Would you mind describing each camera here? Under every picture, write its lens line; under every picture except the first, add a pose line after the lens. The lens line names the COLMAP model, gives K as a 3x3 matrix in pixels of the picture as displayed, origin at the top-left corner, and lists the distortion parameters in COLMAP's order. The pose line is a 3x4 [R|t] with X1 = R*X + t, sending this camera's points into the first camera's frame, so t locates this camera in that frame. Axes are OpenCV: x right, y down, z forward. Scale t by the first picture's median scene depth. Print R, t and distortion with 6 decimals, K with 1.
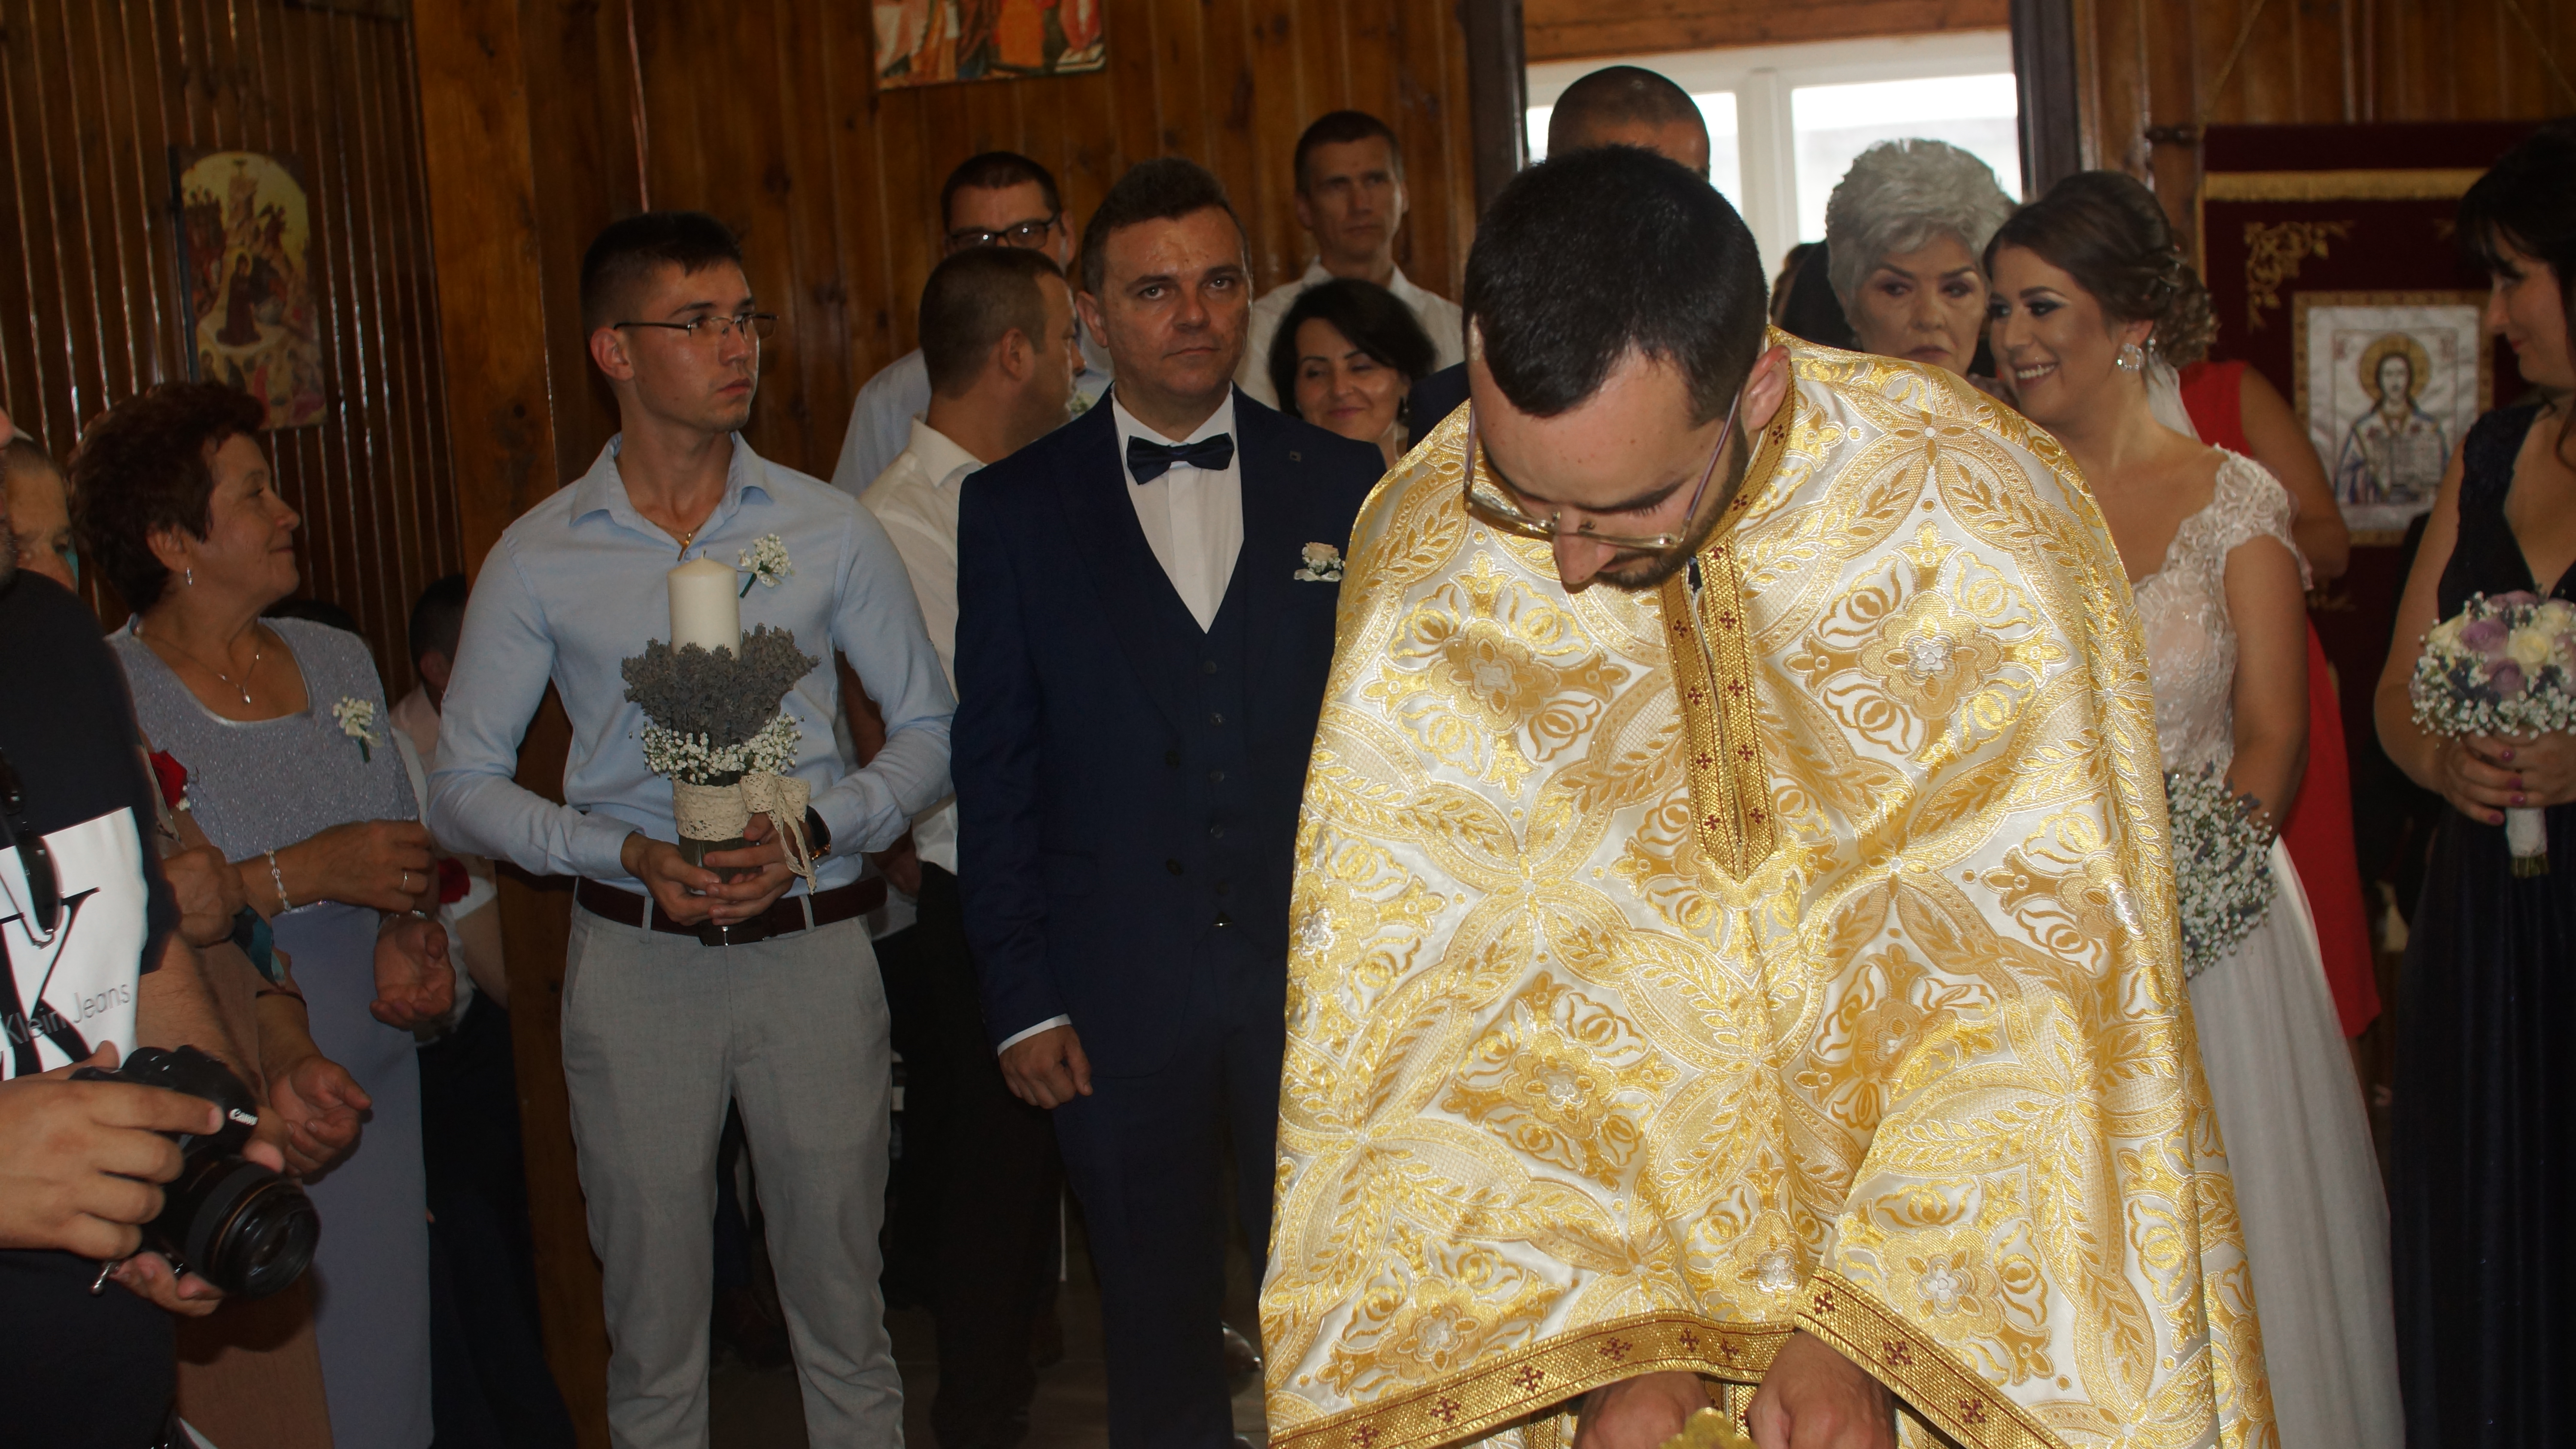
lens RADIAL K [[3374.7, 0, 1305.2], [0, 3374.7, 623.7], [0, 0, 1]] dist [-0.112566, 0.000000]
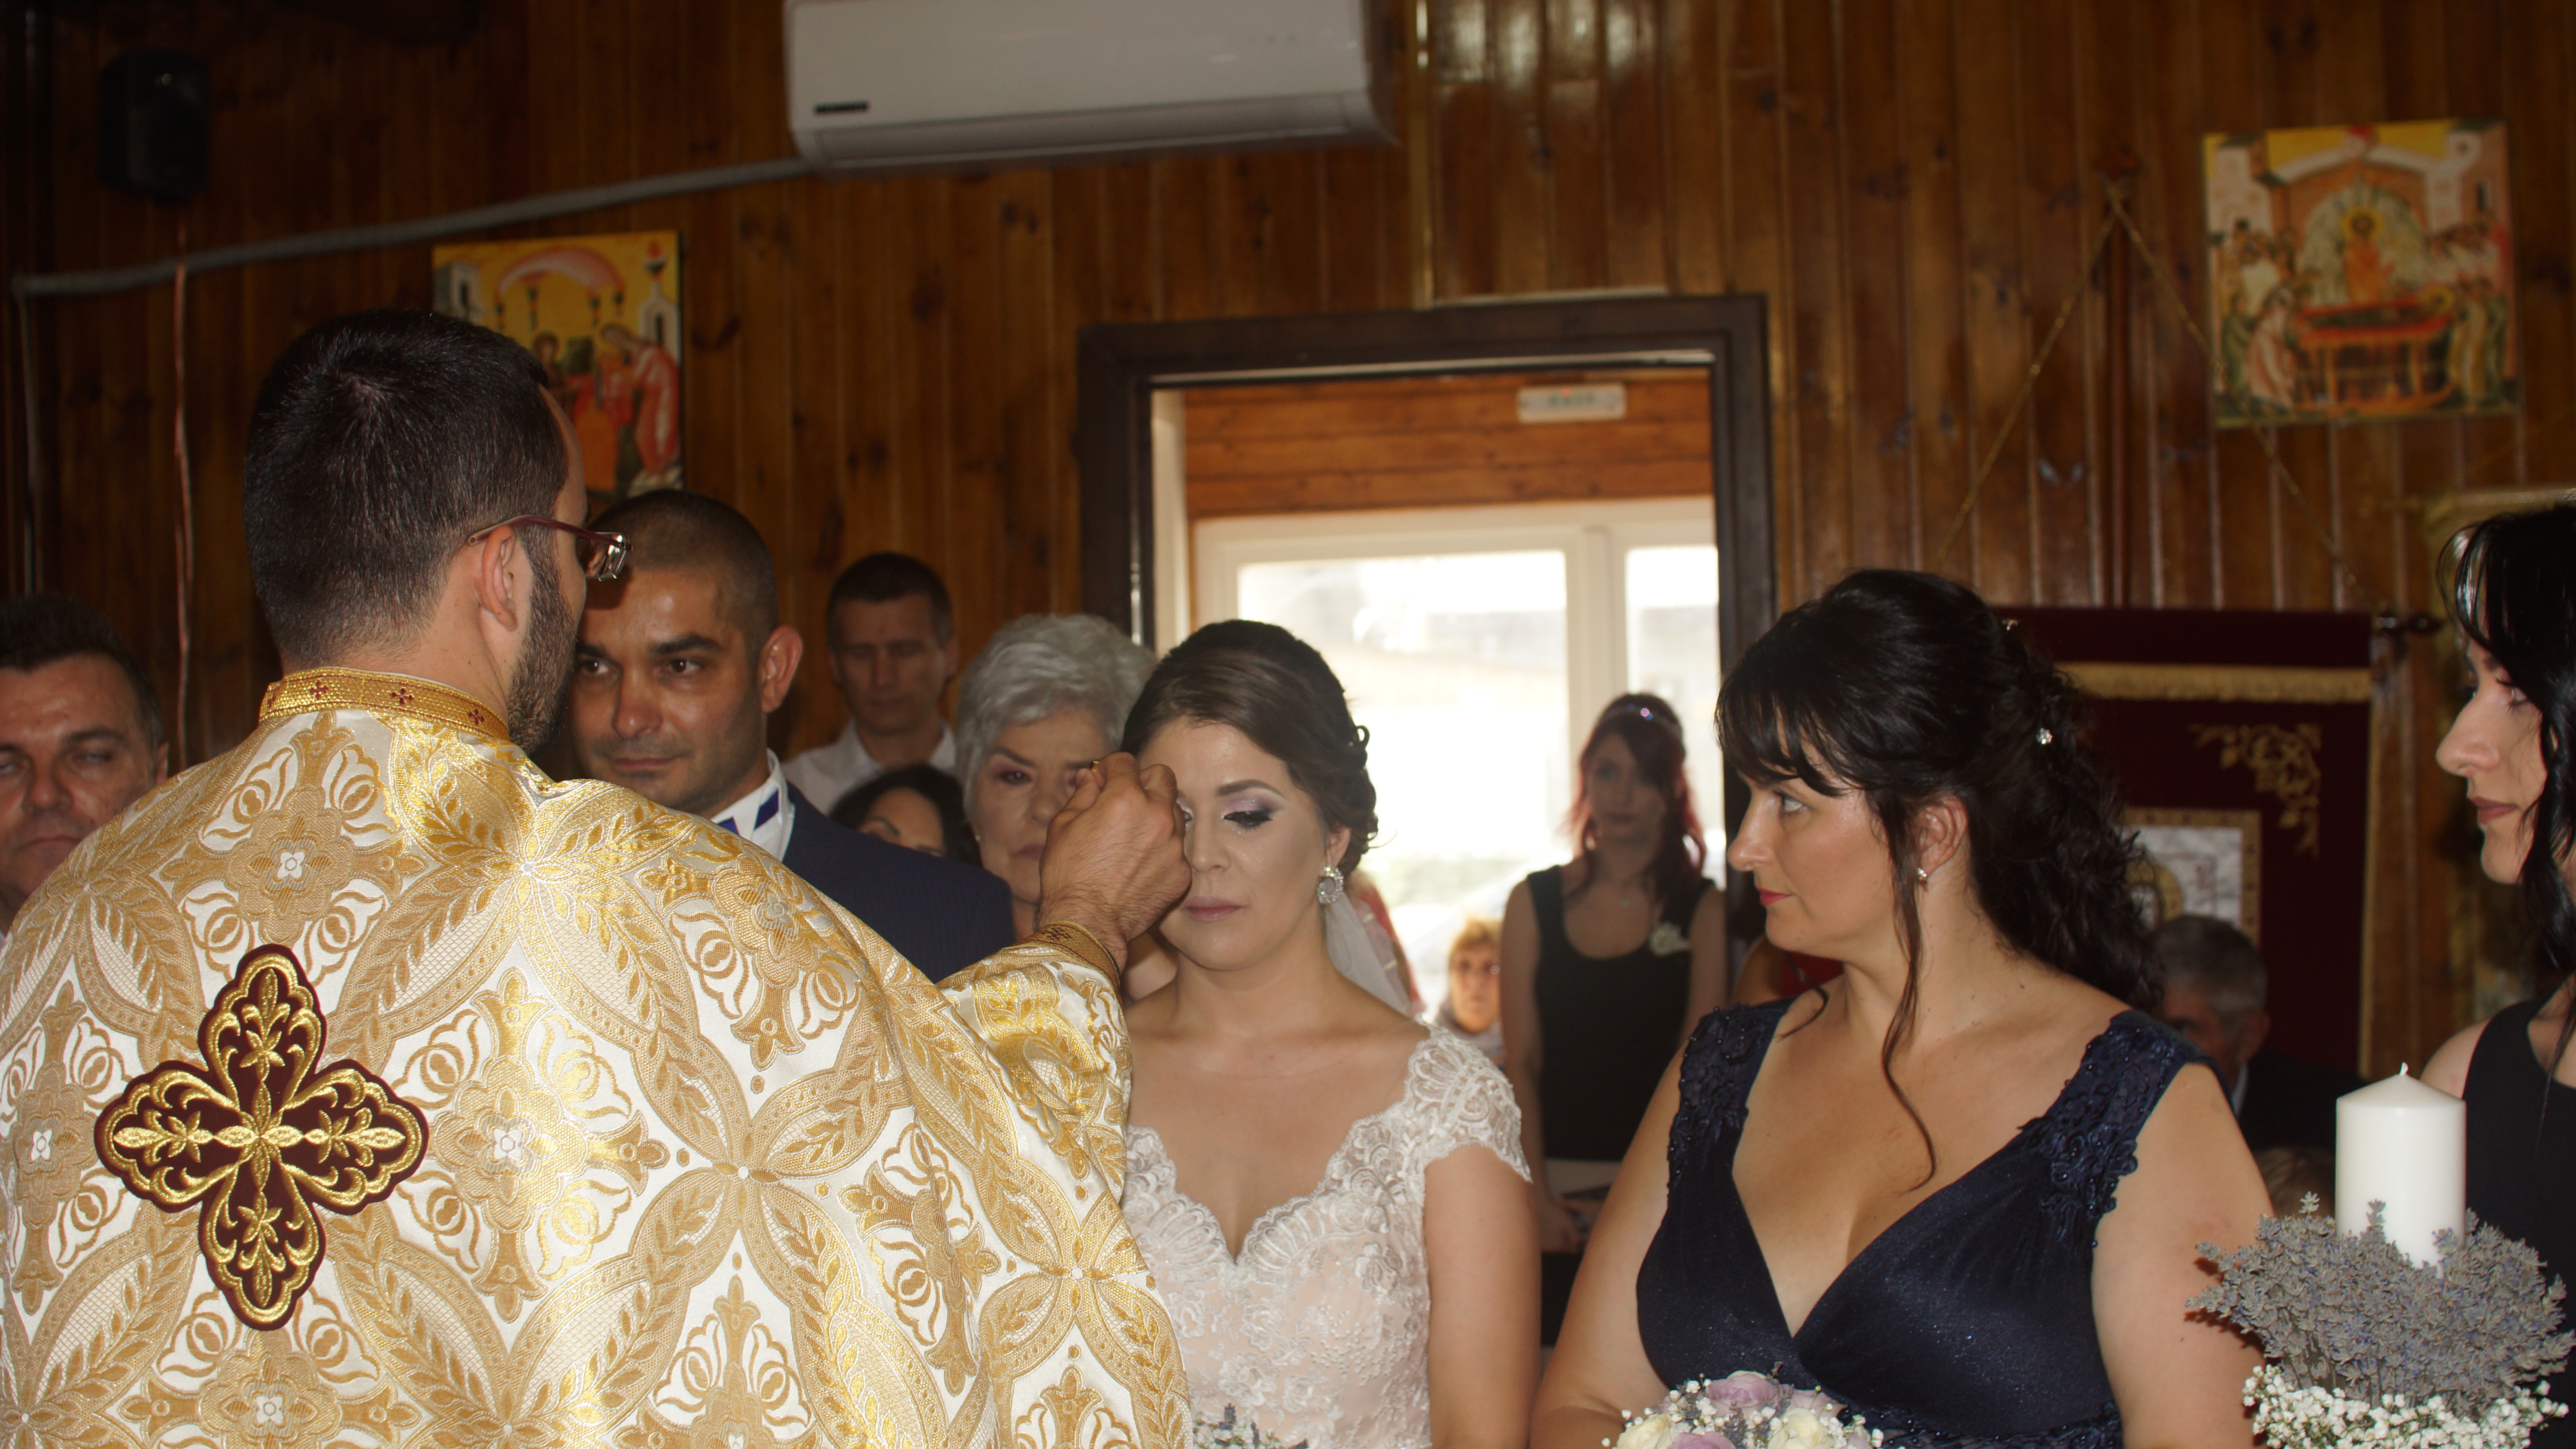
lens RADIAL K [[3235.7, 0, 1288.5], [0, 3235.7, 727.7], [0, 0, 1]] dist [-0.124309, 0.000000]
pose [[0.996803, 0.043261, -0.067170, 0.167997], [-0.049624, 0.994128, -0.096163, -0.031772], [0.062616, 0.099189, 0.993097, 0.181487]]
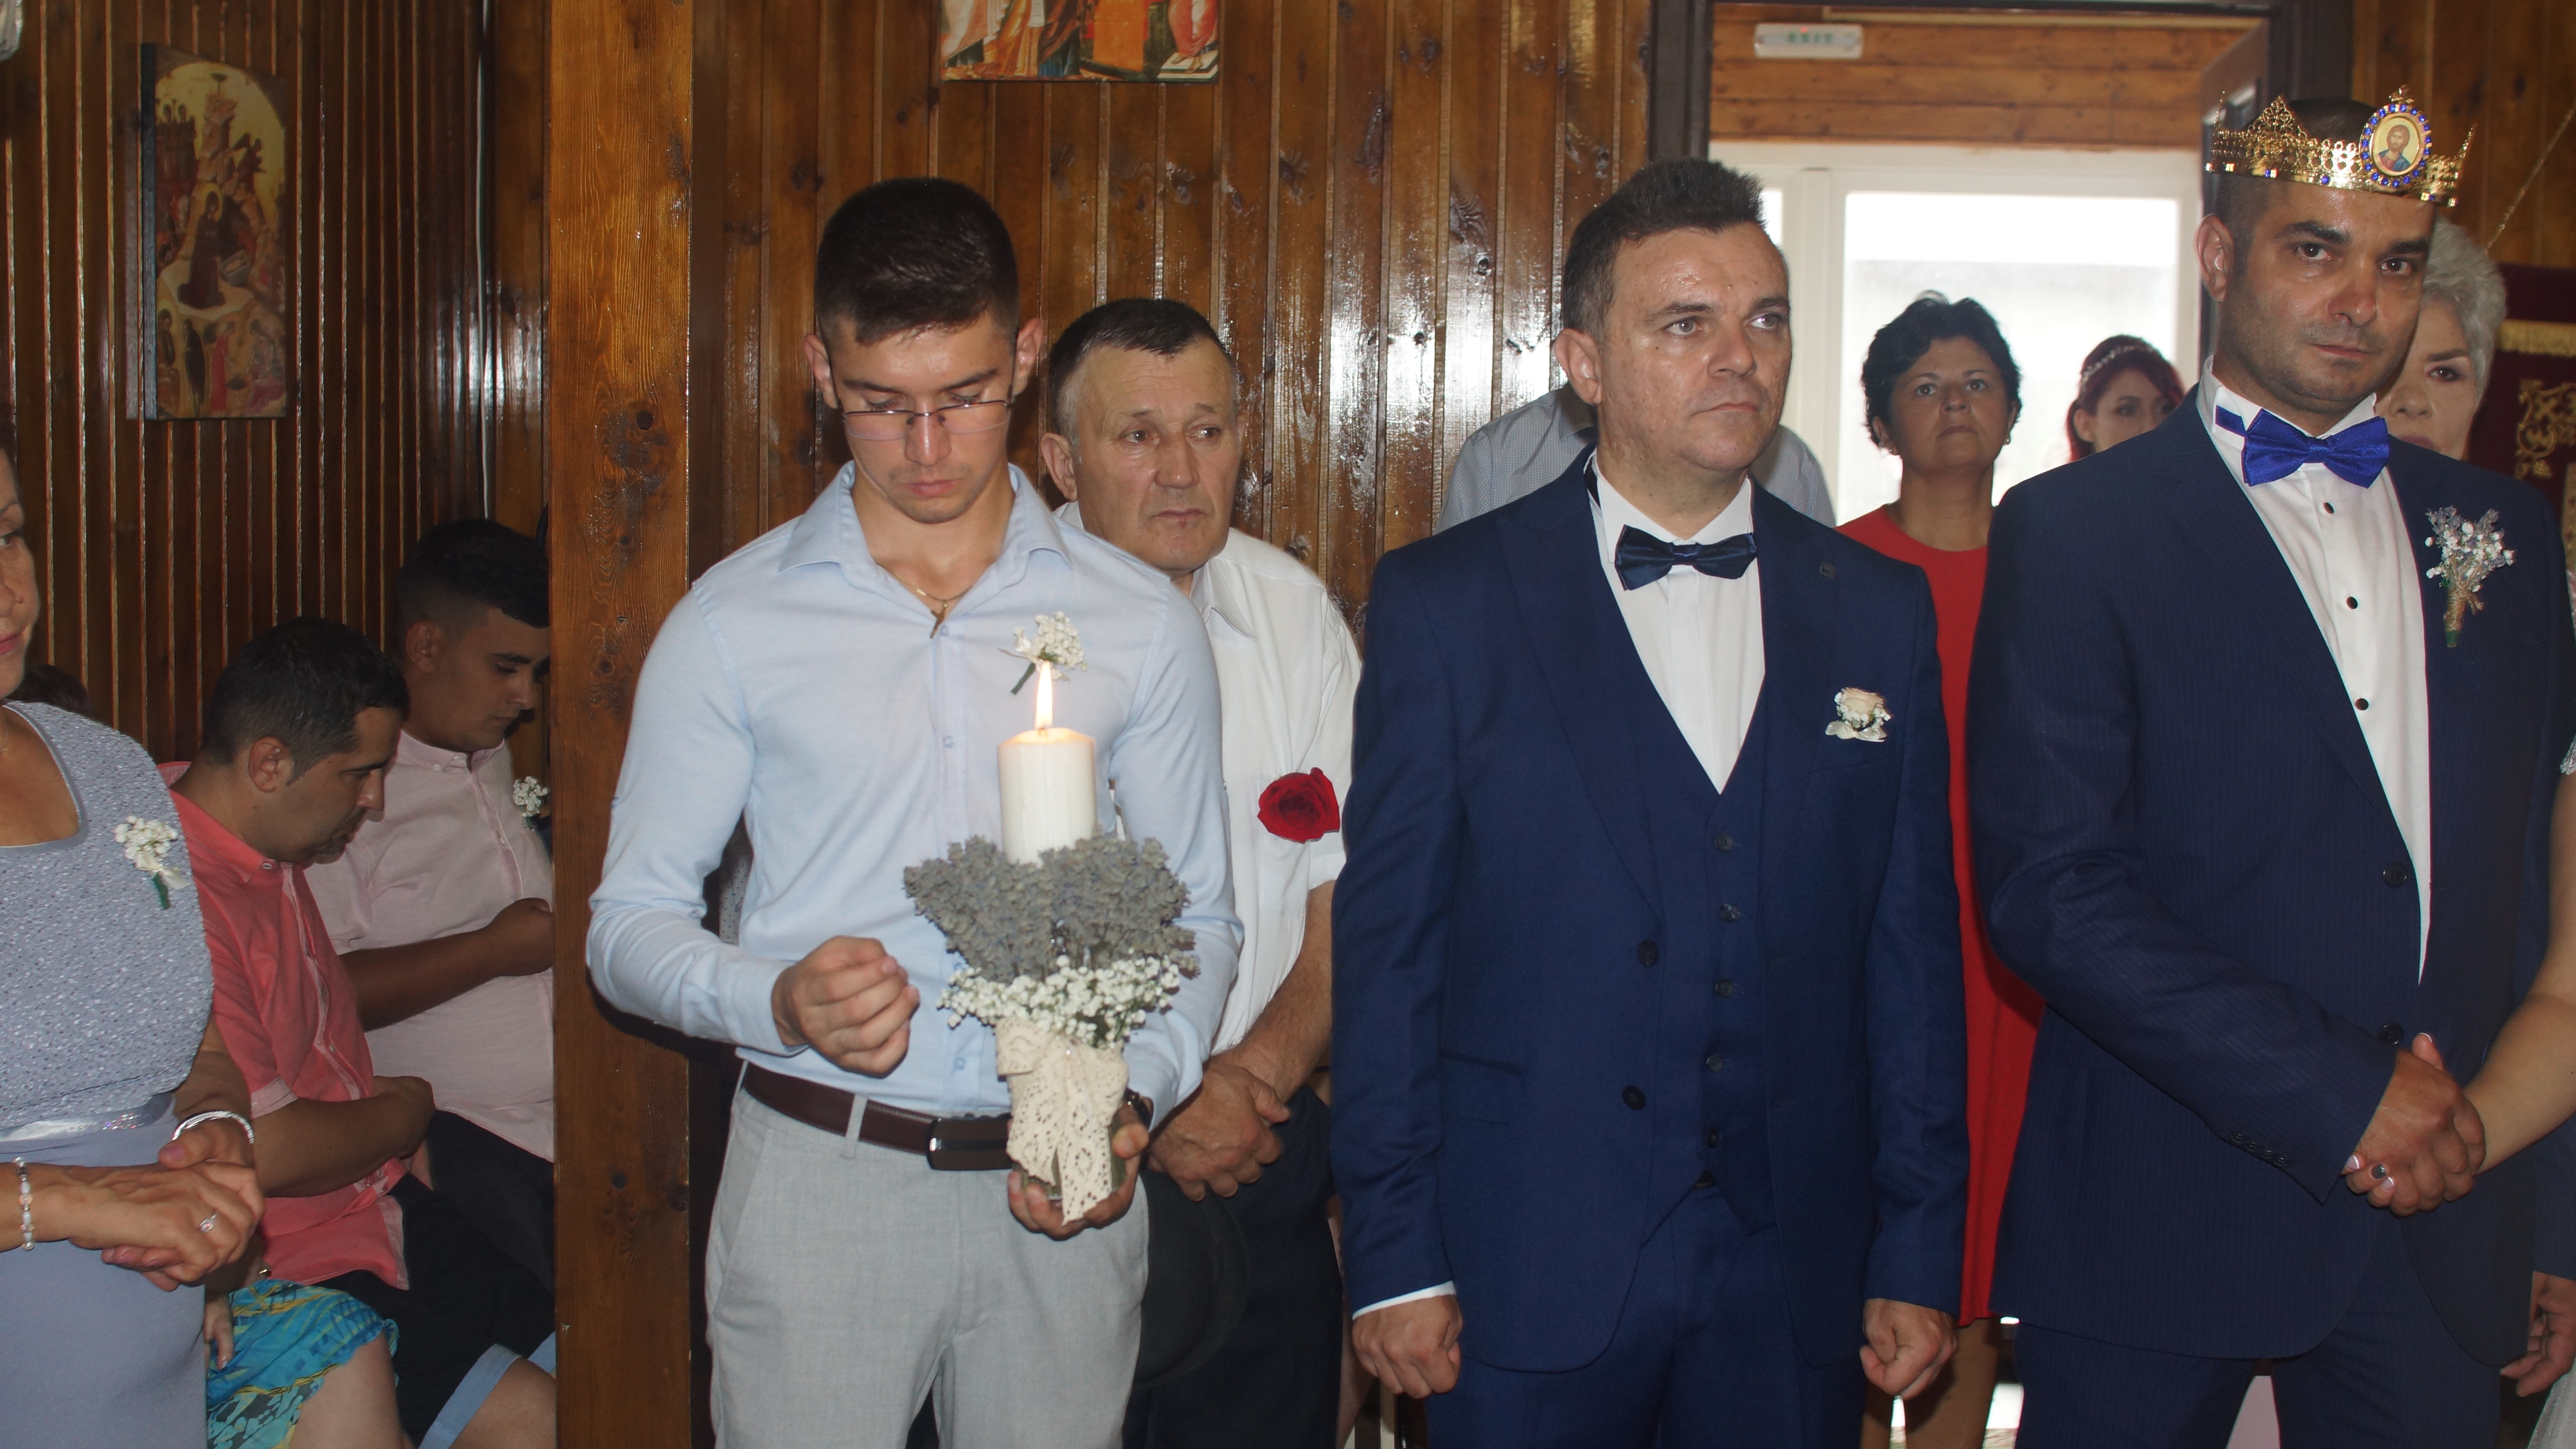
lens RADIAL K [[3374.7, 0, 1309.0], [0, 3374.7, 637.3], [0, 0, 1]] dist [-0.112566, 0.000000]
pose [[0.992093, 0.079757, 0.096903, -0.113175], [-0.077200, 0.996568, -0.029861, -0.002046], [-0.098952, 0.022144, 0.994846, 0.167942]]
